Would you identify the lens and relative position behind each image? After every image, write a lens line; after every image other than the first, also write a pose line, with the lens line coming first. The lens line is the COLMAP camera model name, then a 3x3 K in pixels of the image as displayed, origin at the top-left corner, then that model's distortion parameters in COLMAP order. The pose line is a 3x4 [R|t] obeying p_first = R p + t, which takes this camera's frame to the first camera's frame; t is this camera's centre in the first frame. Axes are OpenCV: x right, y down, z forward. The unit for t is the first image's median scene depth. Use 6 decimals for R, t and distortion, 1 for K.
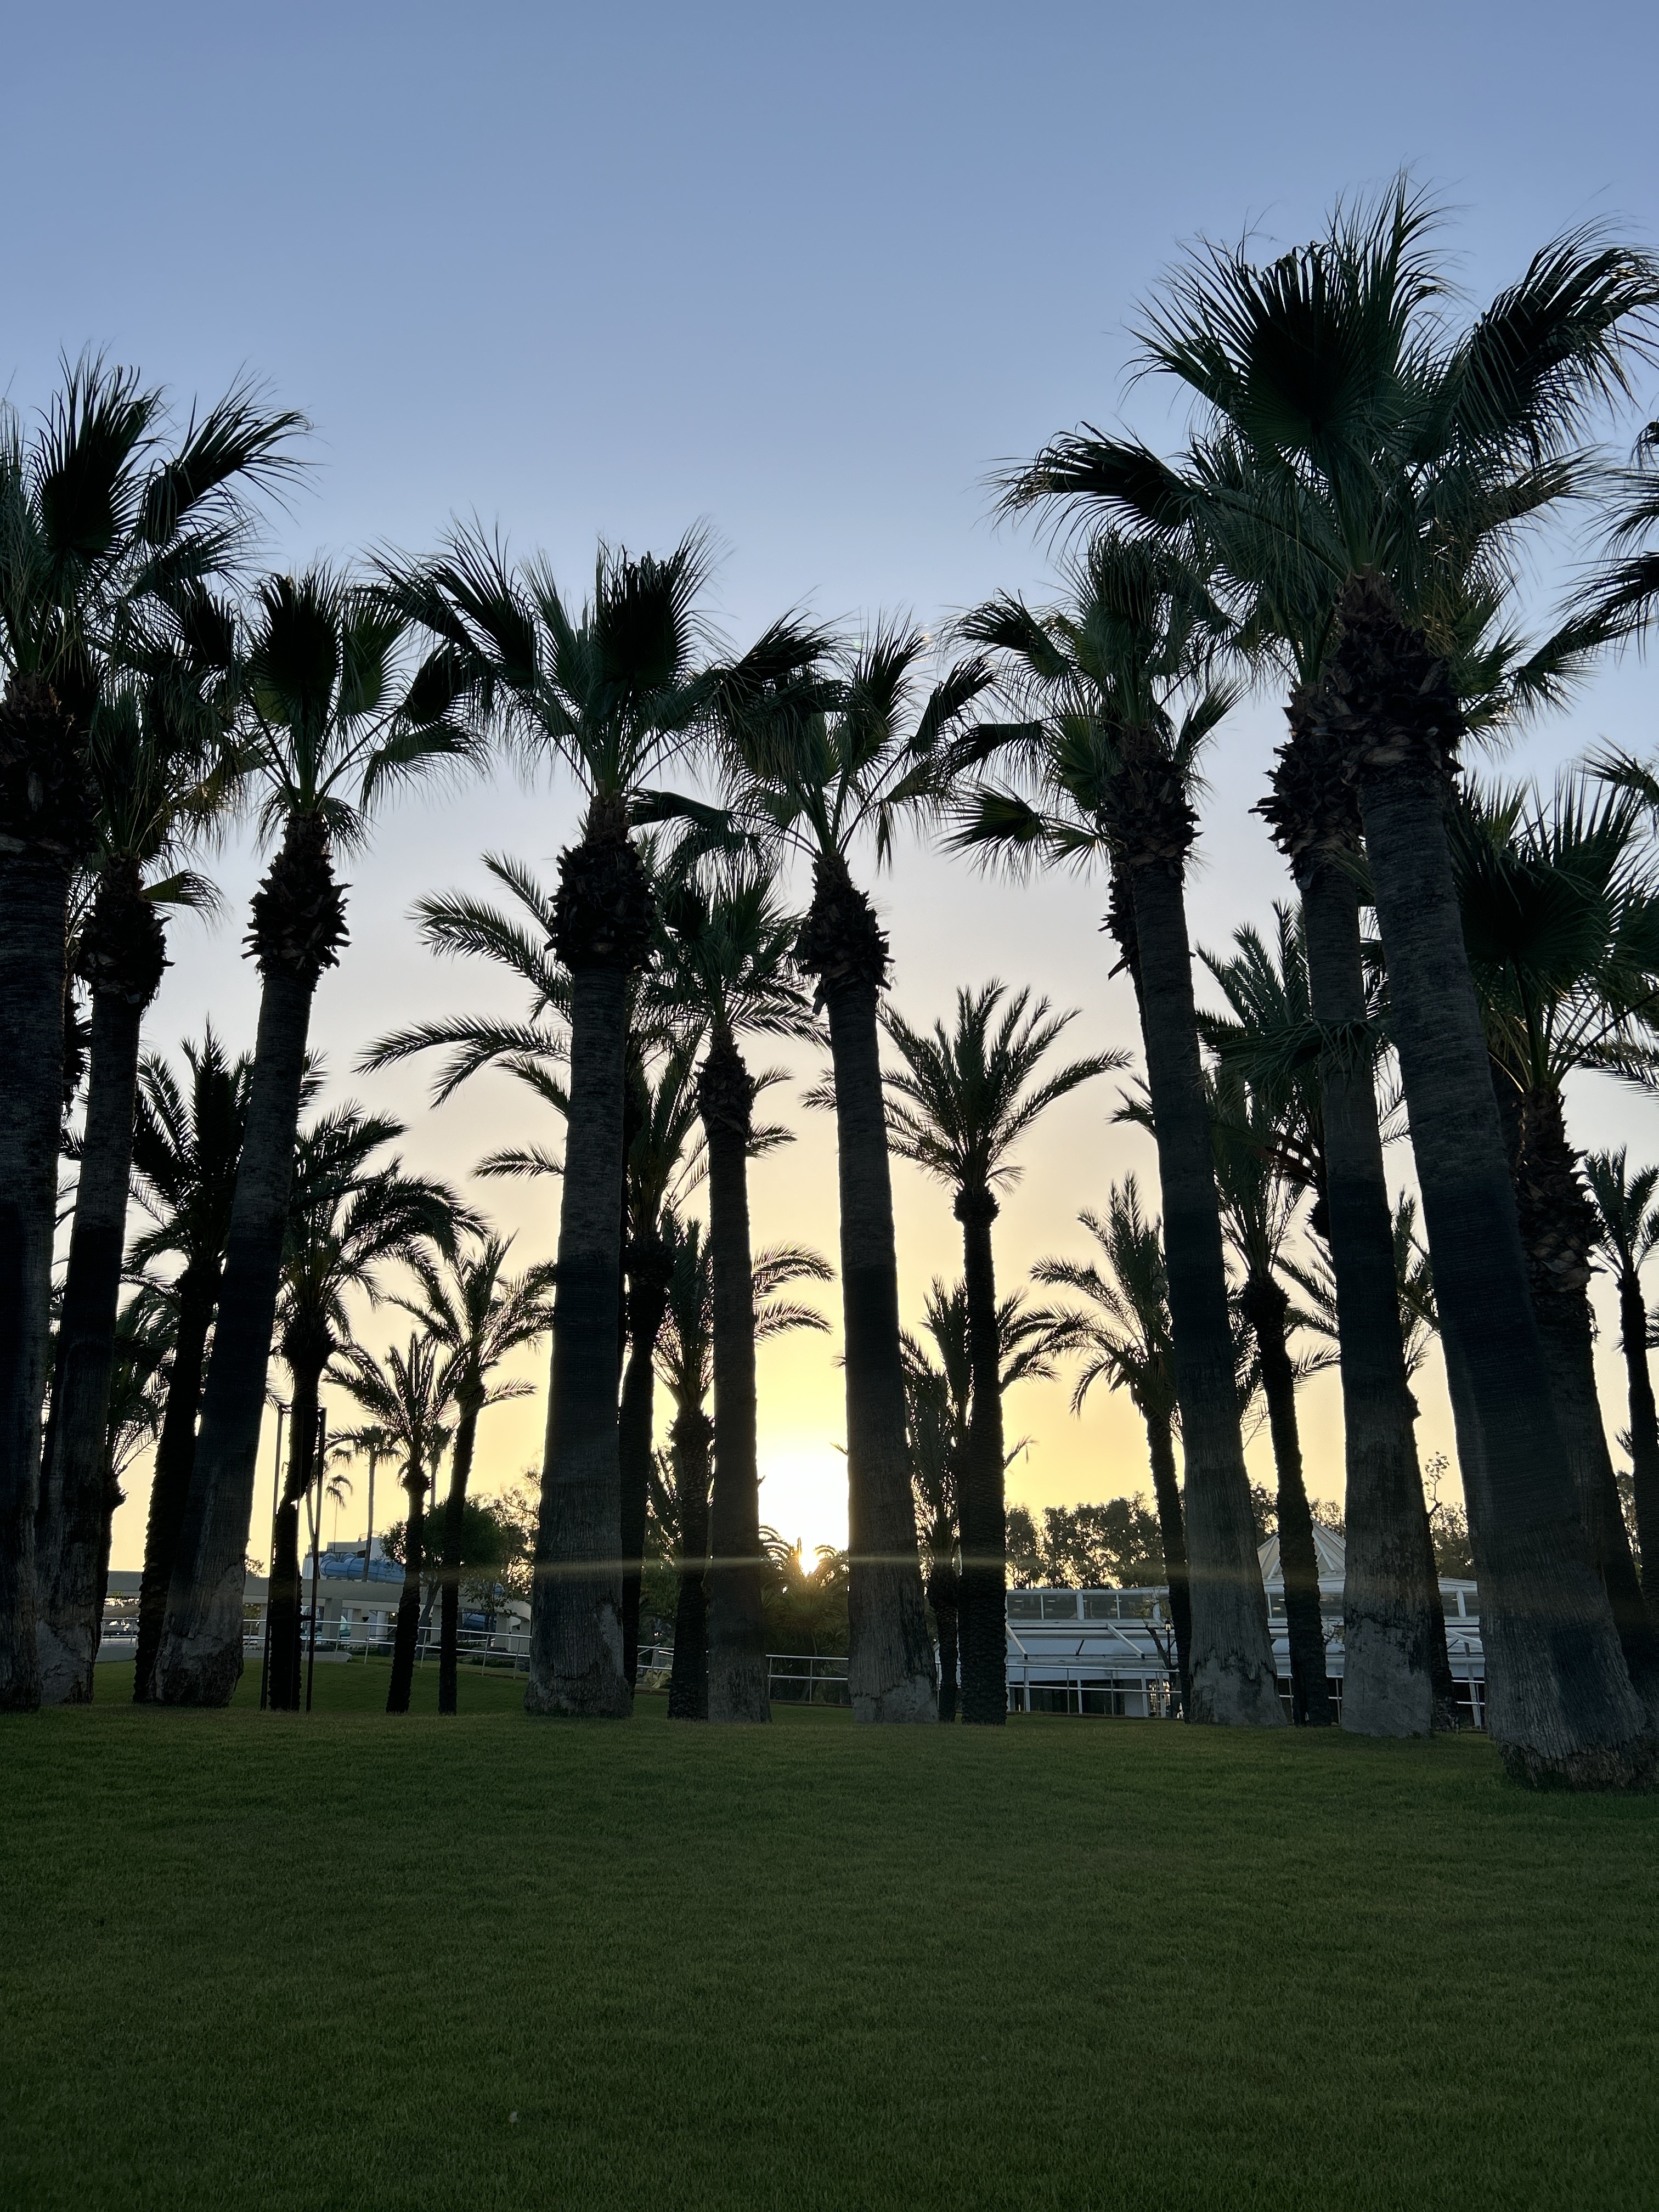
lens RADIAL K [[1666.0, 0, 829.5], [0, 1666.0, 1106.0], [0, 0, 1]] dist [0.050796, -0.000979]
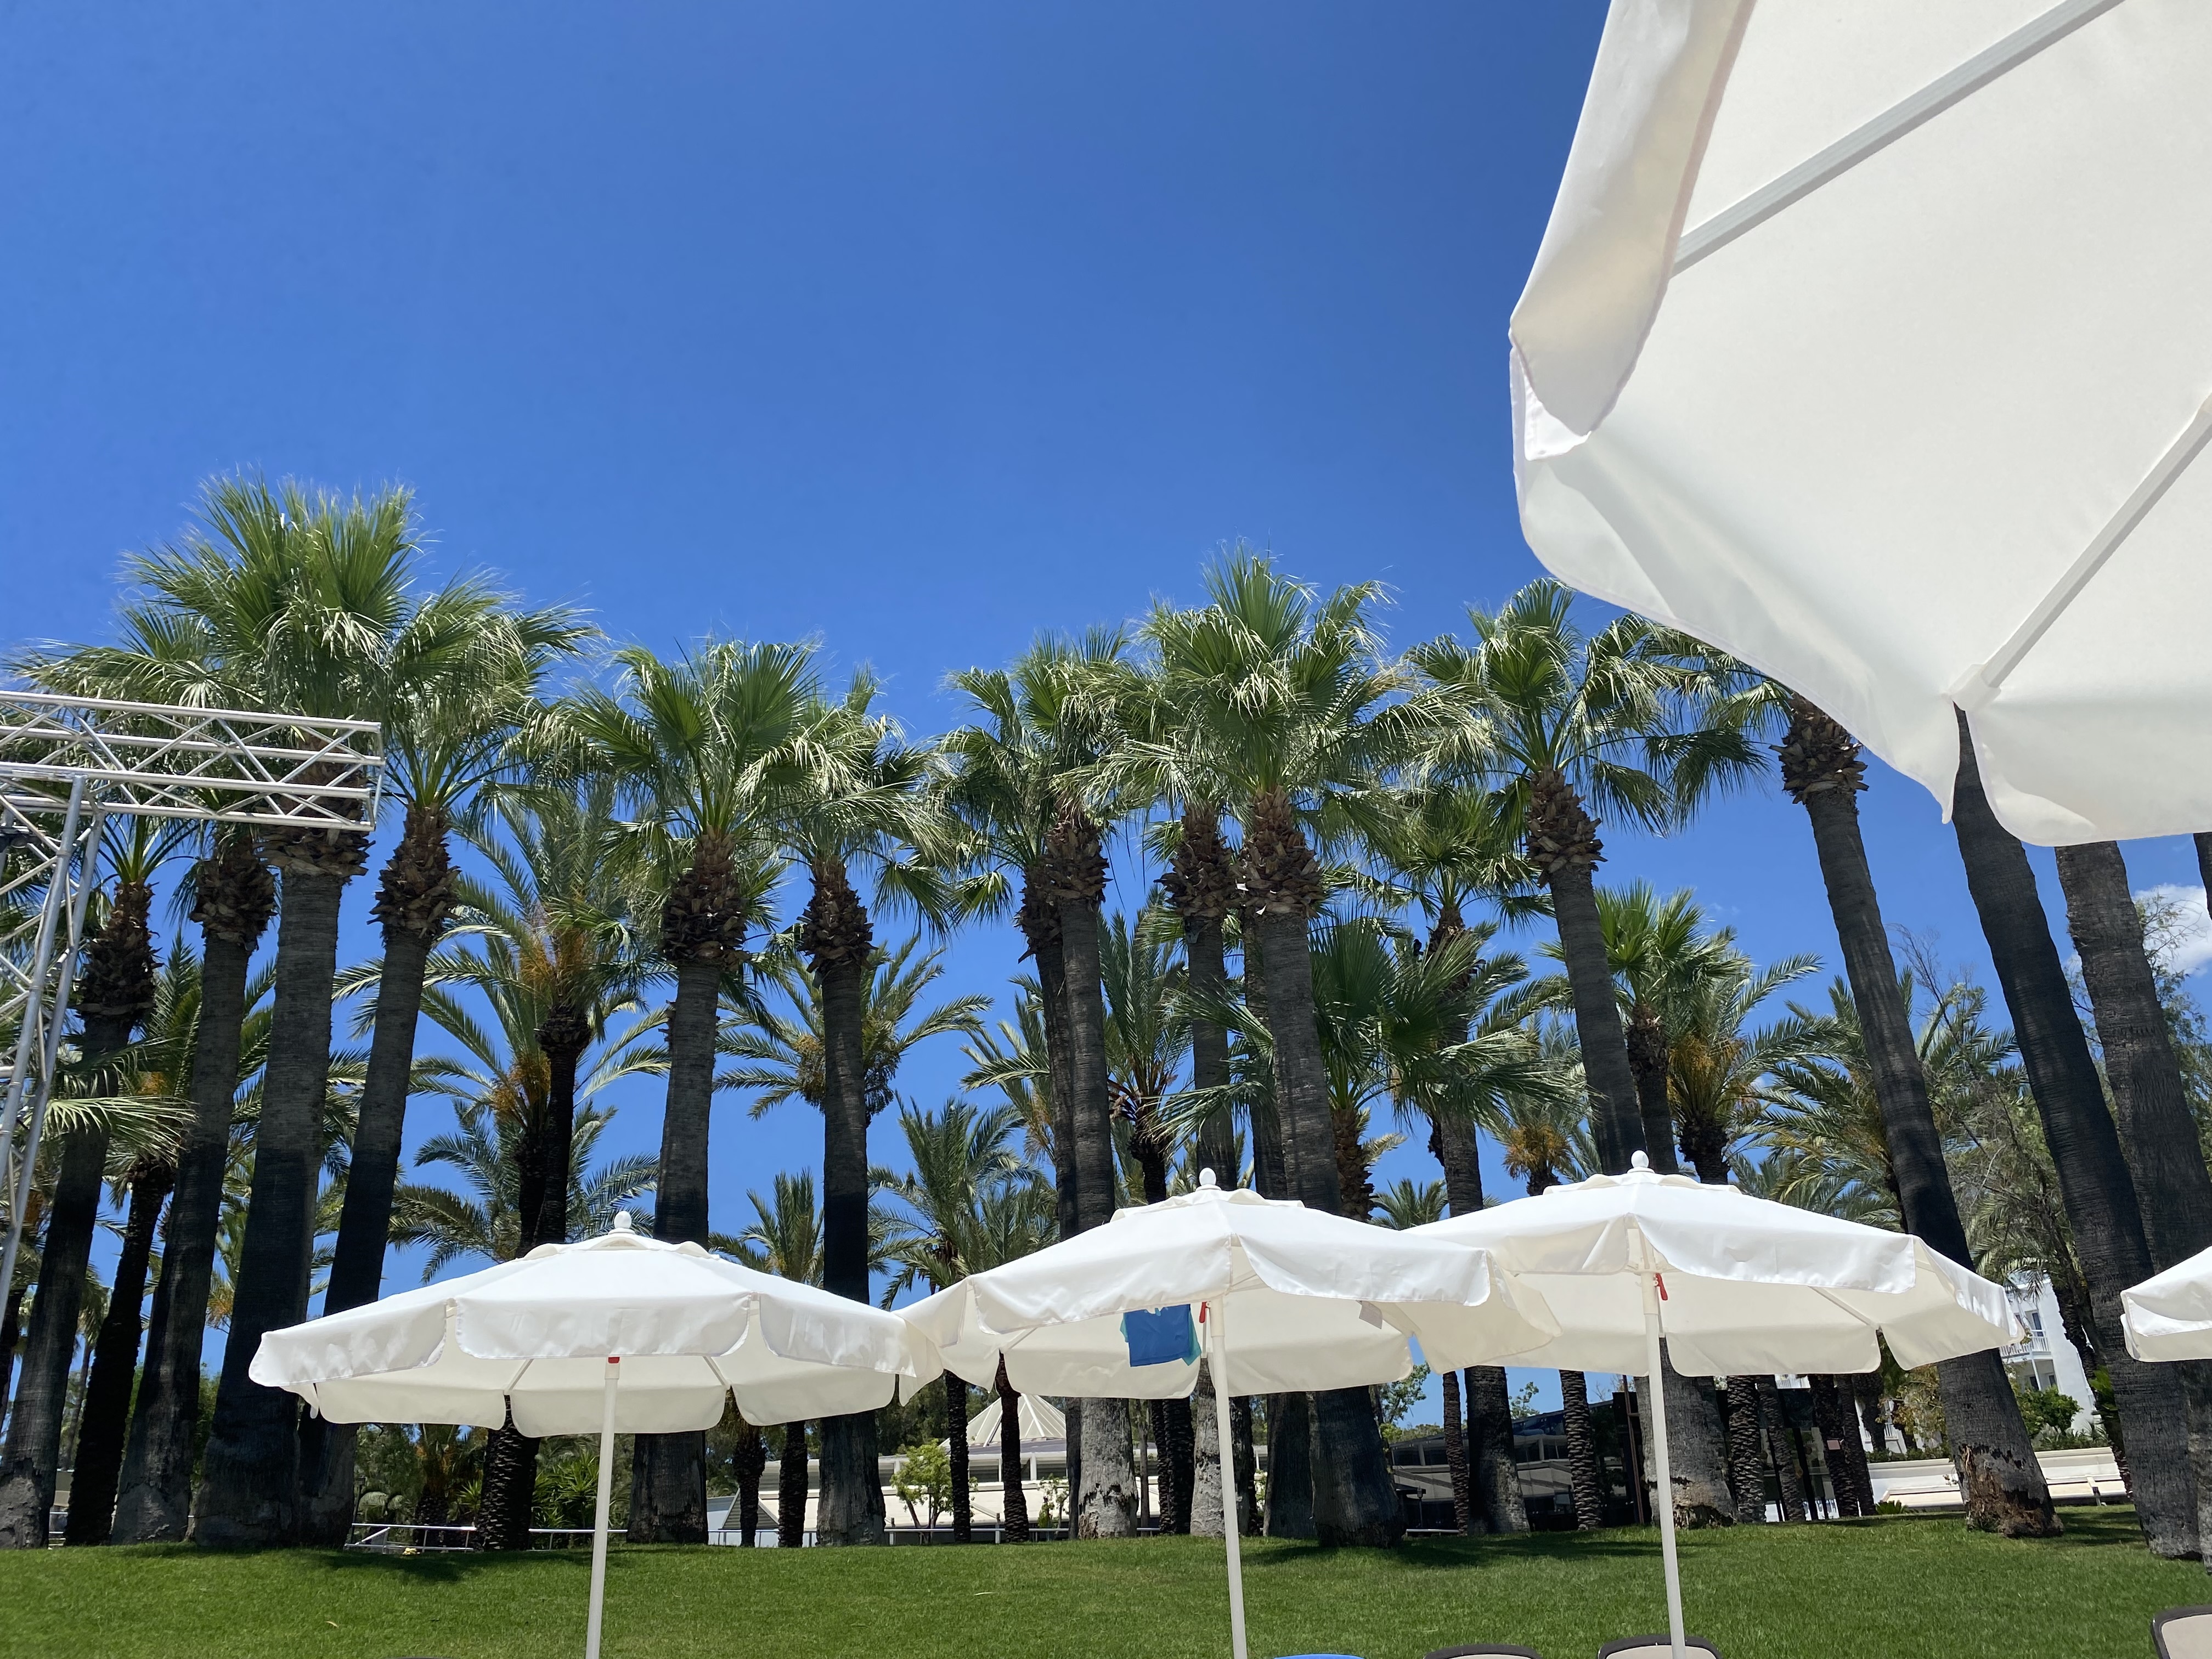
lens RADIAL K [[1690.8, 0, 1106.0], [0, 1690.8, 829.5], [0, 0, 1]] dist [0.041147, -0.000469]
pose [[0.945558, 0.099429, 0.309894, -0.262708], [-0.074848, 0.993102, -0.090259, -0.094921], [-0.316731, 0.062150, 0.946477, -0.383565]]
